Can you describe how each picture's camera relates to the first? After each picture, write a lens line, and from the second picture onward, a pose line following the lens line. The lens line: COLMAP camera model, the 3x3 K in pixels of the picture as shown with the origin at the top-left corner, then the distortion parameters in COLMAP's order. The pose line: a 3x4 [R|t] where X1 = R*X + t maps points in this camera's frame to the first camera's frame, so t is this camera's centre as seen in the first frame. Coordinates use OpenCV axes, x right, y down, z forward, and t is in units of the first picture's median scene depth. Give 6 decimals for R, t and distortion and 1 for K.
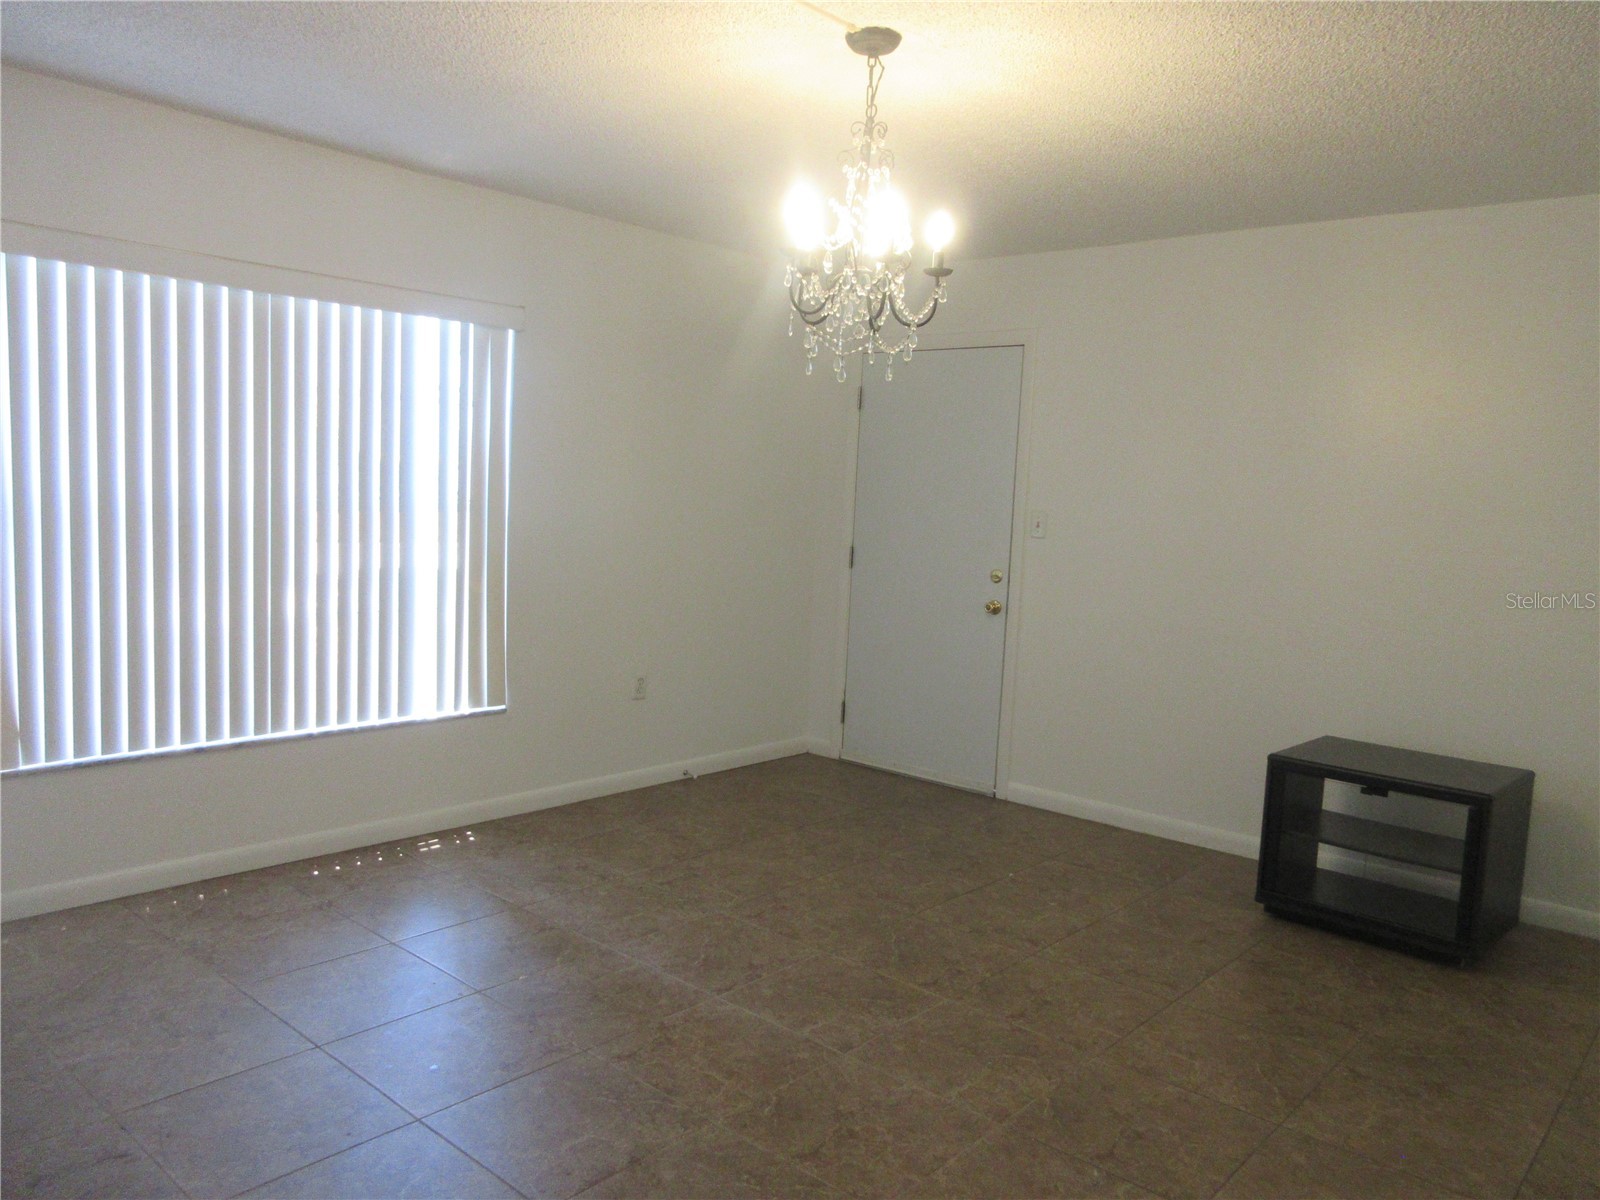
lens RADIAL K [[1187.2, 0, 799.8], [0, 1187.2, 617.5], [0, 0, 1]] dist [-0.005396, 0.015077]
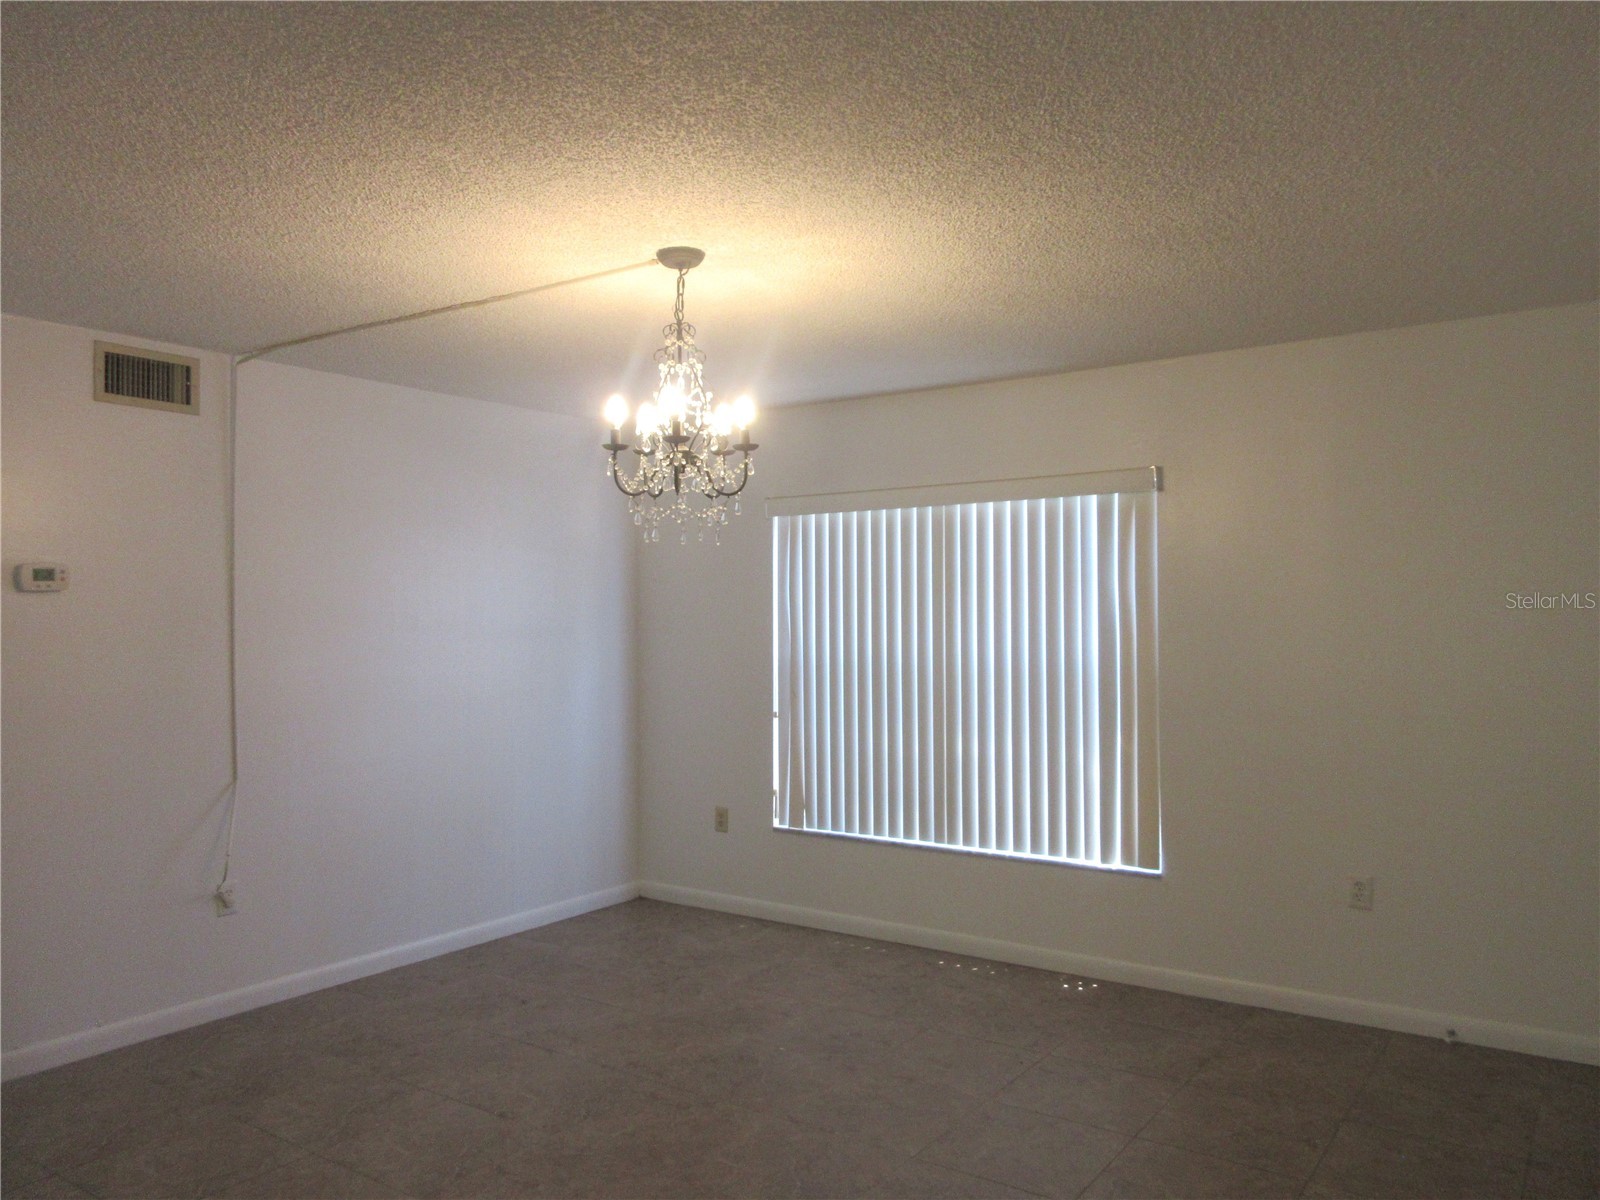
lens RADIAL K [[1187.2, 0, 799.8], [0, 1187.2, 617.5], [0, 0, 1]] dist [-0.005396, 0.015077]
pose [[0.080564, -0.054421, -0.995263, 0.826560], [-0.096260, 0.993416, -0.062112, -0.050088], [0.992090, 0.100808, 0.074795, 0.731120]]
